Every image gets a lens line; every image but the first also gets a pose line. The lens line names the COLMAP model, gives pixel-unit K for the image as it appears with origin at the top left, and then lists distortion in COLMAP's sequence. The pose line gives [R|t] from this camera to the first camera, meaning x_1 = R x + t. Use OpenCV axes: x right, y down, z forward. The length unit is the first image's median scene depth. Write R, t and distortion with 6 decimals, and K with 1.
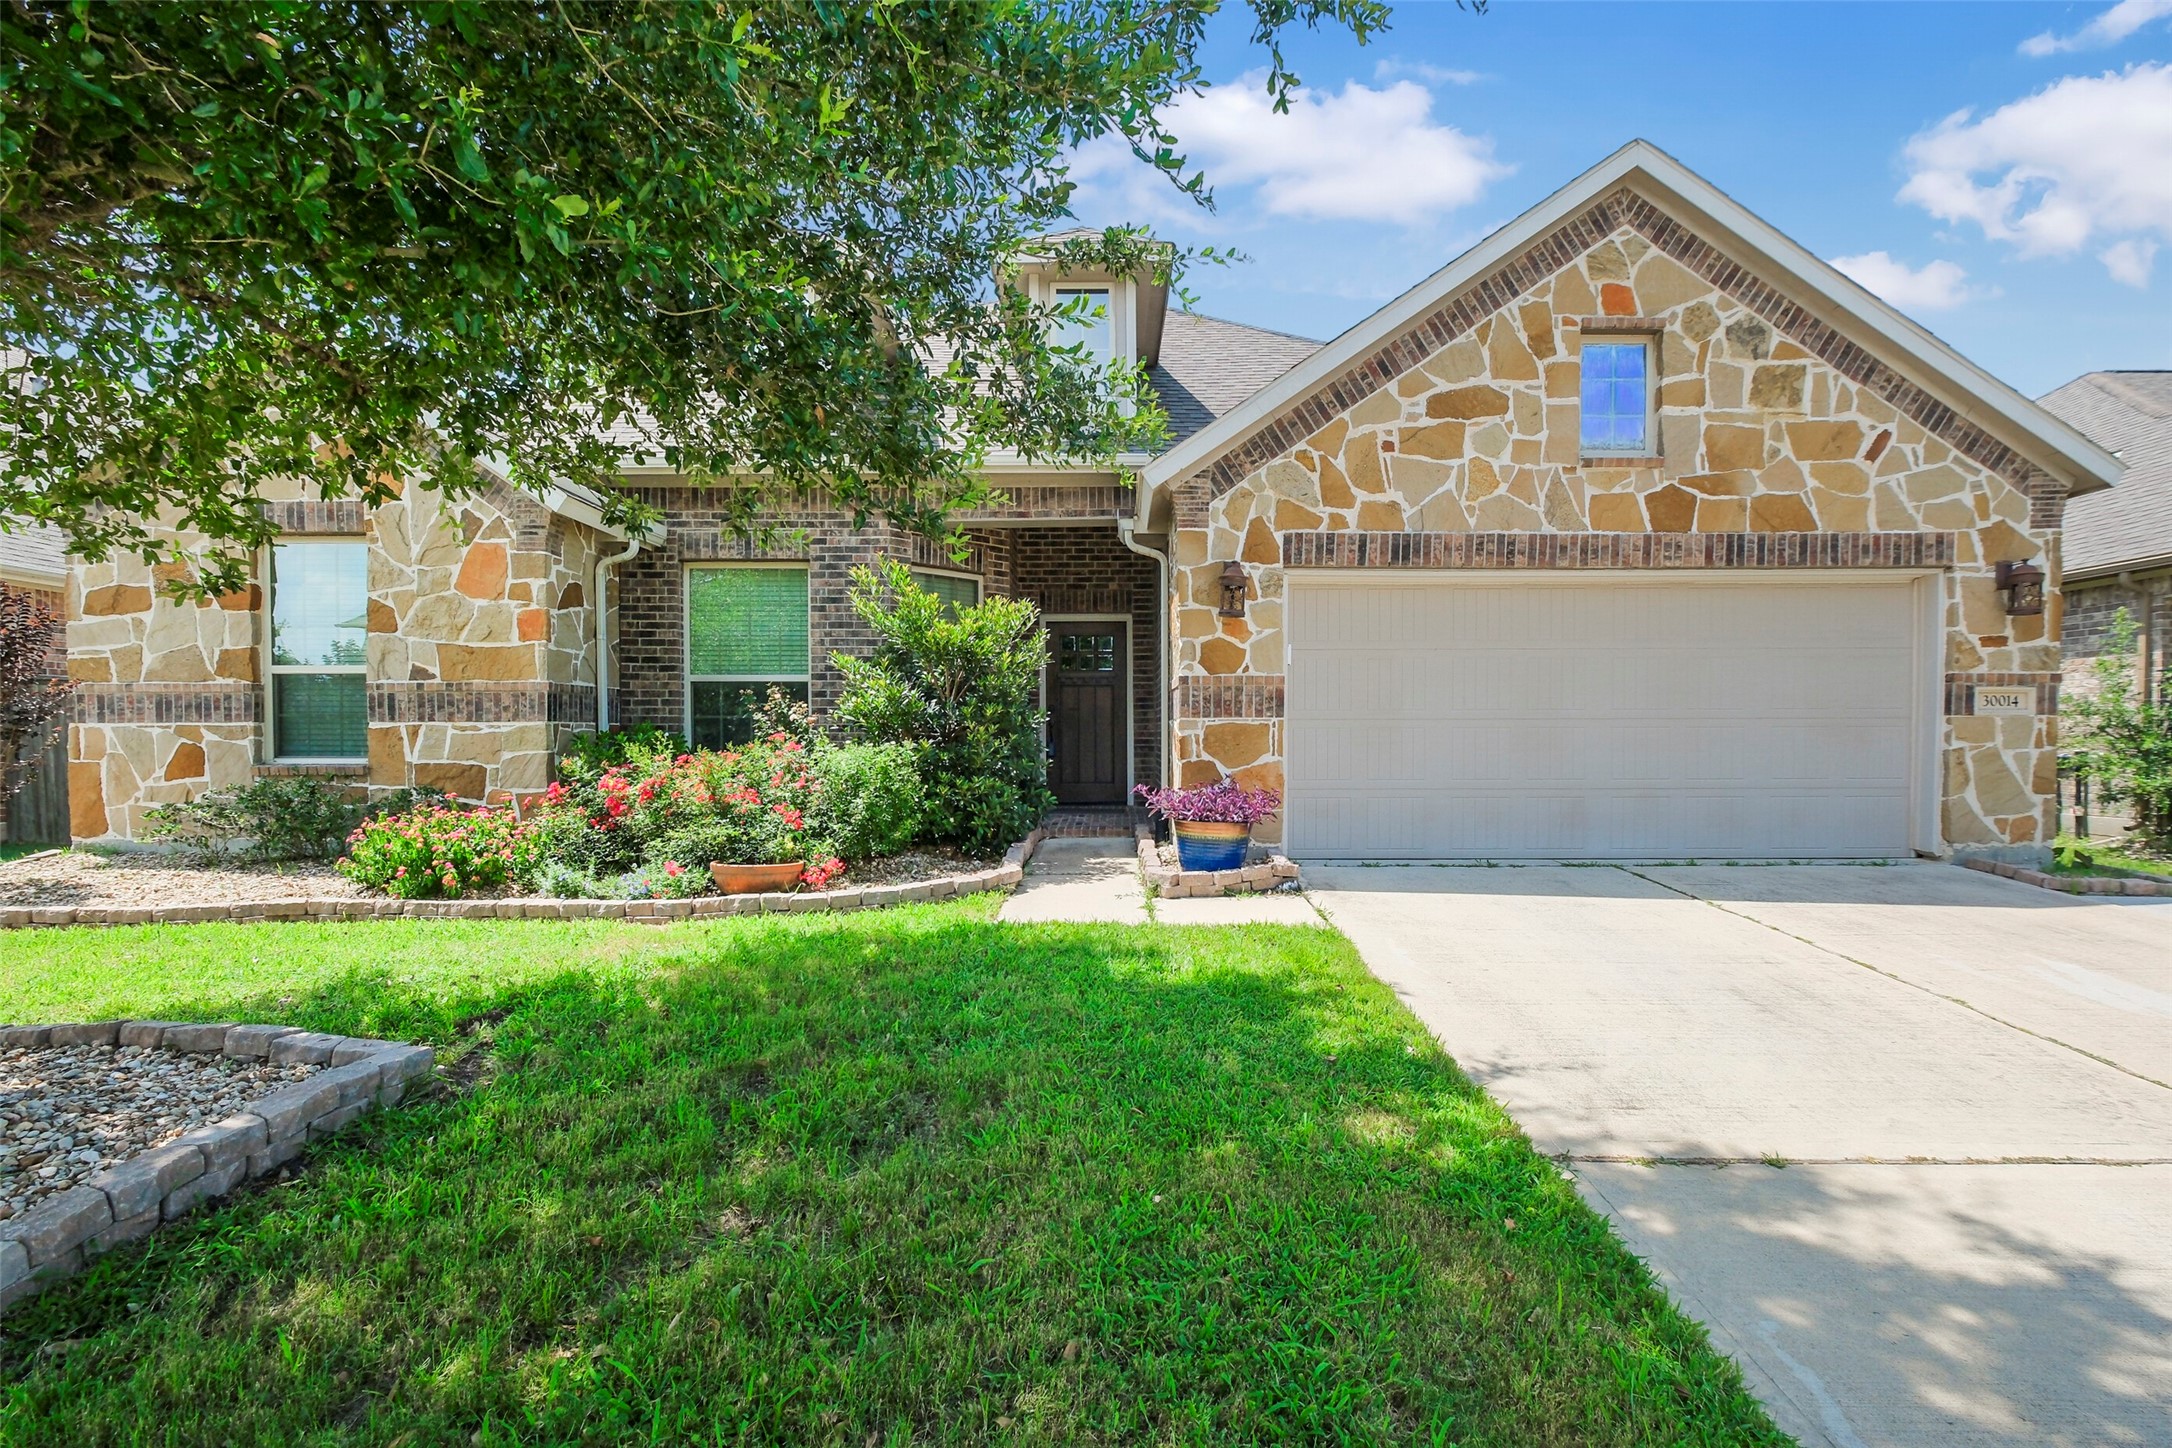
lens RADIAL K [[968.1, 0, 1089.4], [0, 968.1, 724.5], [0, 0, 1]] dist [0.017602, -0.000006]
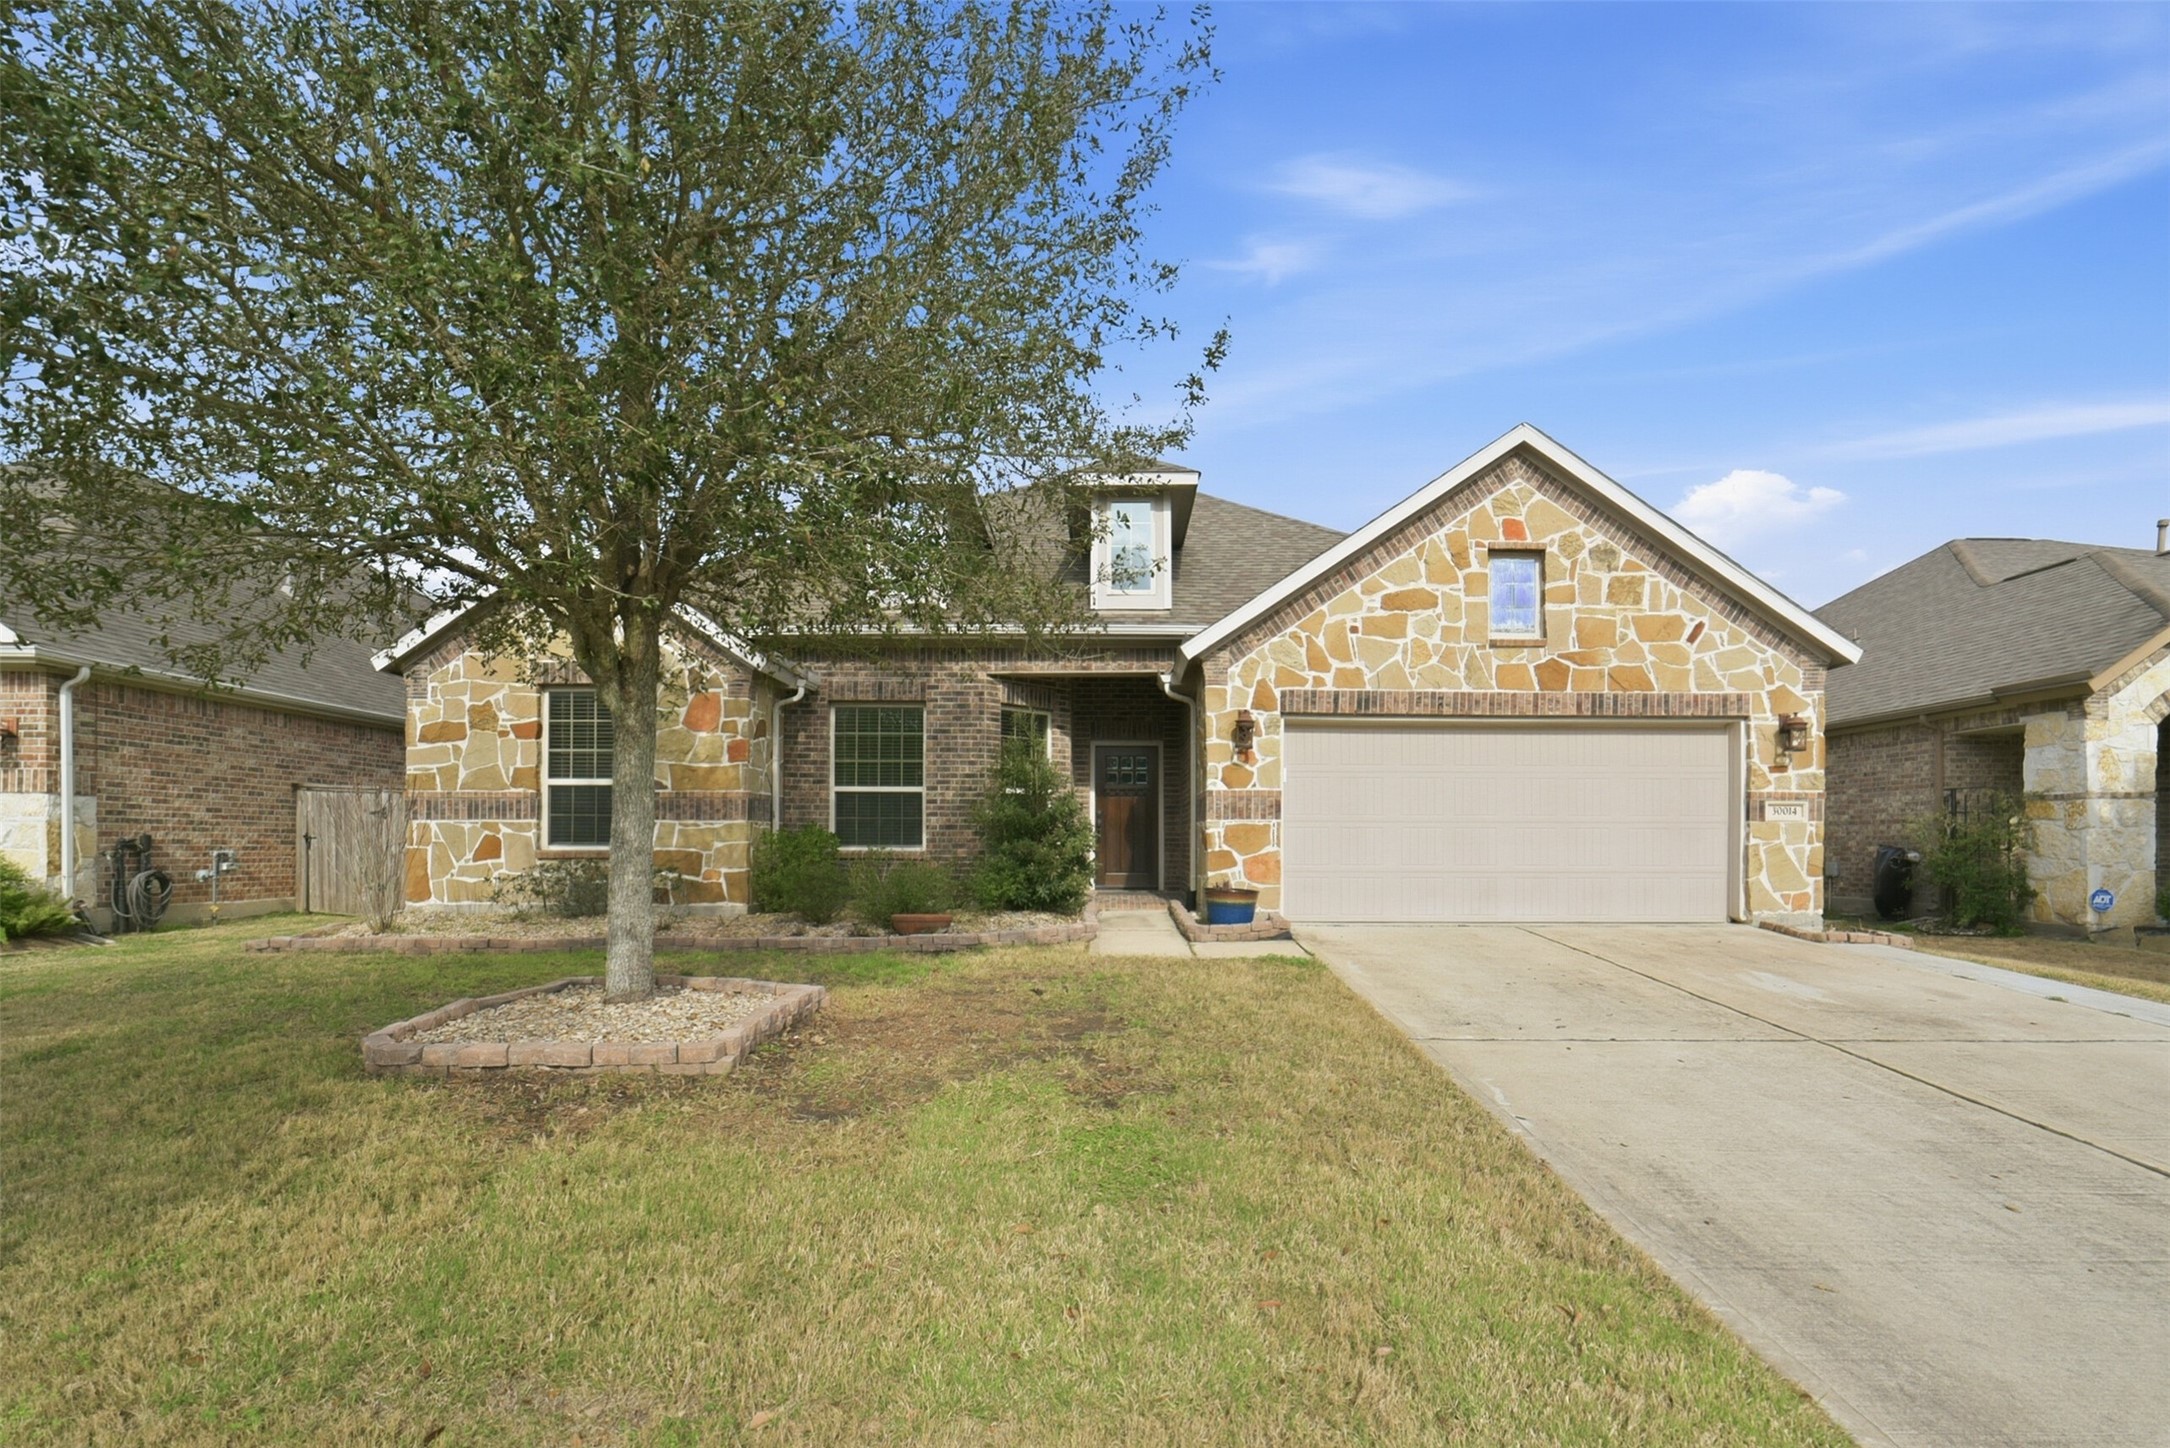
lens RADIAL K [[836.3, 0, 1090.9], [0, 836.3, 804.9], [0, 0, 1]] dist [-0.009334, 0.000599]
pose [[0.999610, 0.005604, -0.027363, -0.043579], [-0.006405, 0.999551, -0.029276, 0.008601], [0.027187, 0.029439, 0.999197, -0.229086]]
